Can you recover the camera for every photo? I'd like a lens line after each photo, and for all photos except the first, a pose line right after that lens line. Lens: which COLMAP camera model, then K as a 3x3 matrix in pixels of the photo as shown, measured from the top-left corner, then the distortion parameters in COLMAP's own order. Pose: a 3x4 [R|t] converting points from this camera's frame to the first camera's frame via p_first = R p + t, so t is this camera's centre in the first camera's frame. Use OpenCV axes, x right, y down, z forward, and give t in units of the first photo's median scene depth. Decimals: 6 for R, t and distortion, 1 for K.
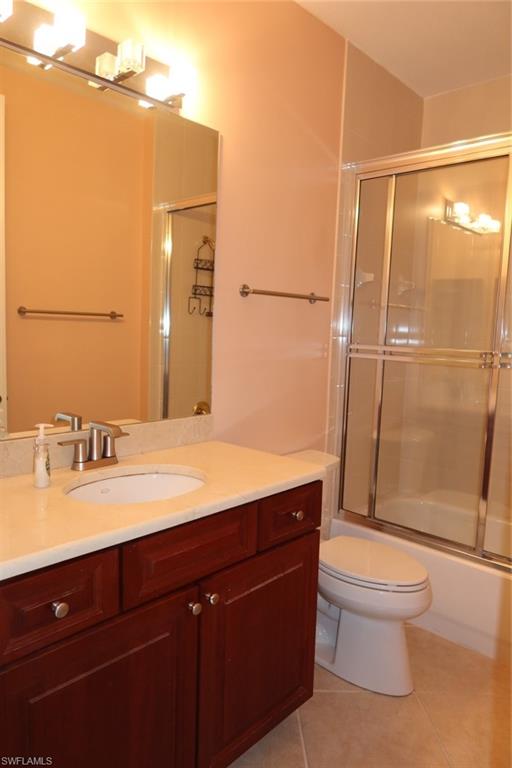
lens RADIAL K [[532.9, 0, 251.1], [0, 532.9, 384.8], [0, 0, 1]] dist [-0.031634, 0.006041]
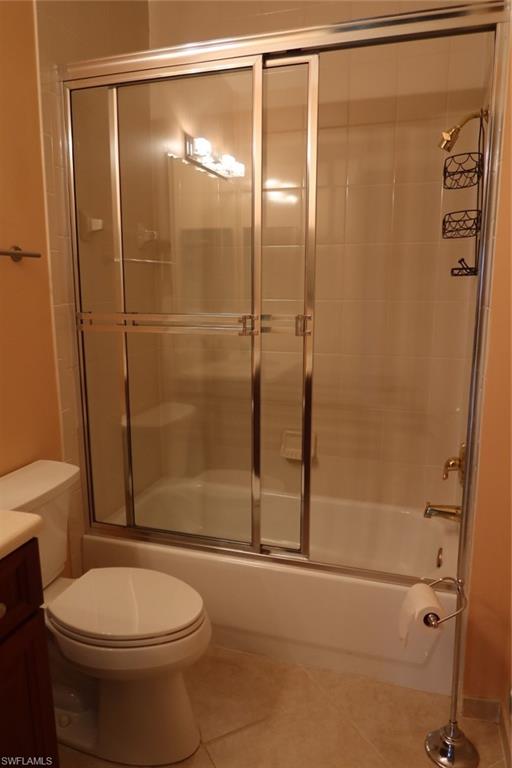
lens RADIAL K [[532.9, 0, 256.3], [0, 532.9, 384.8], [0, 0, 1]] dist [-0.031634, 0.006041]
pose [[0.898122, -0.116915, 0.423919, 0.073197], [0.079778, 0.991332, 0.104386, -0.032087], [-0.432448, -0.059932, 0.899665, 0.184383]]
